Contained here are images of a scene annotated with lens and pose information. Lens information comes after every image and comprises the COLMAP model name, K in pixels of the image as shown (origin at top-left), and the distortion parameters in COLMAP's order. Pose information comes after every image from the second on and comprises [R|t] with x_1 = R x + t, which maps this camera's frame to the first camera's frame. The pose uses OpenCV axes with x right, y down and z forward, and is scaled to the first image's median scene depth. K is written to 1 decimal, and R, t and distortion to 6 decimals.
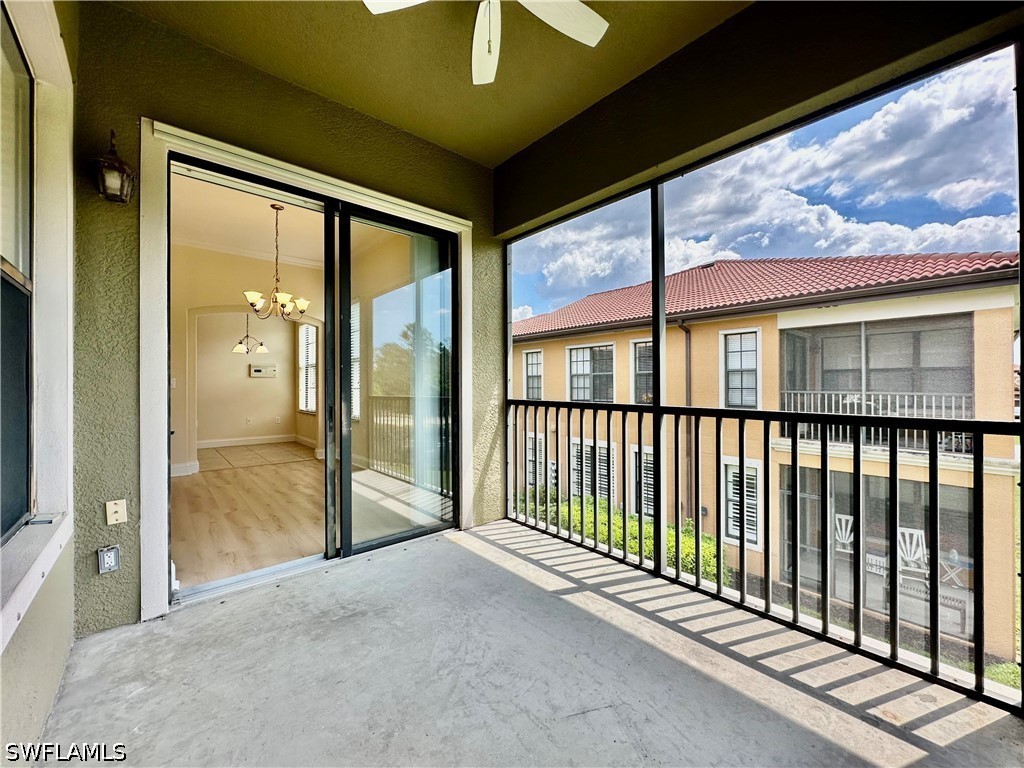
lens RADIAL K [[409.5, 0, 512.0], [0, 409.5, 384.0], [0, 0, 1]] dist [-0.002368, 0.000892]
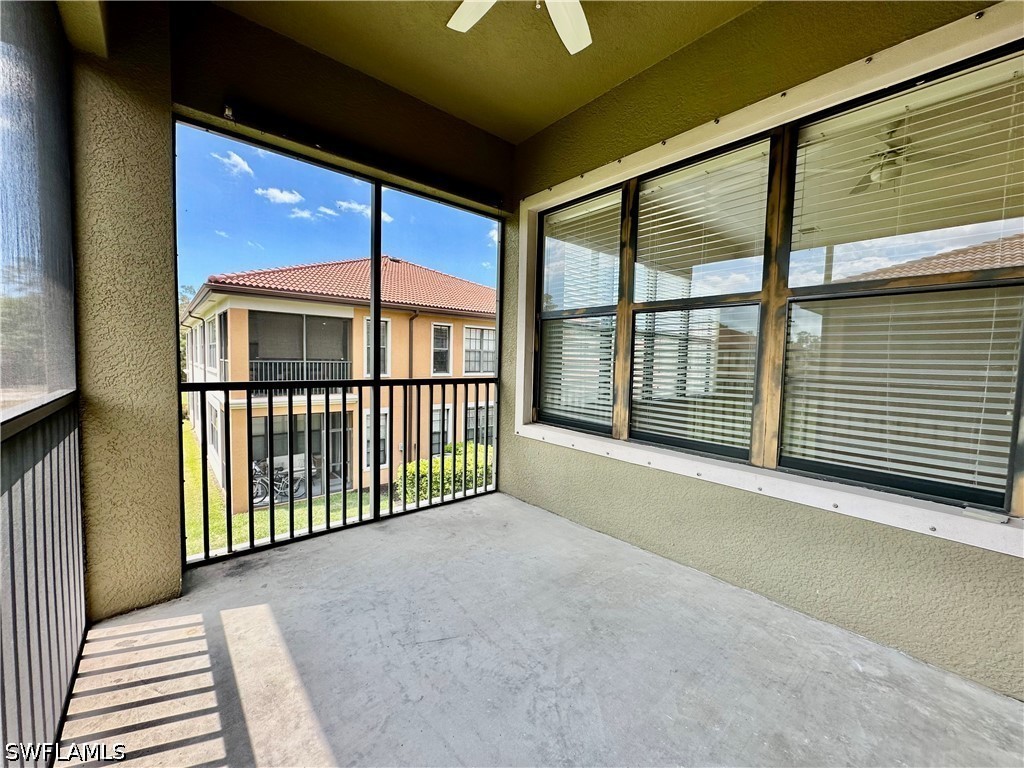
lens RADIAL K [[408.9, 0, 512.0], [0, 408.9, 384.0], [0, 0, 1]] dist [-0.001281, 0.000124]
pose [[-0.999804, -0.018526, 0.006991, -0.018044], [-0.018073, 0.998025, 0.060161, -0.015081], [-0.008092, 0.060023, -0.998164, 1.774368]]
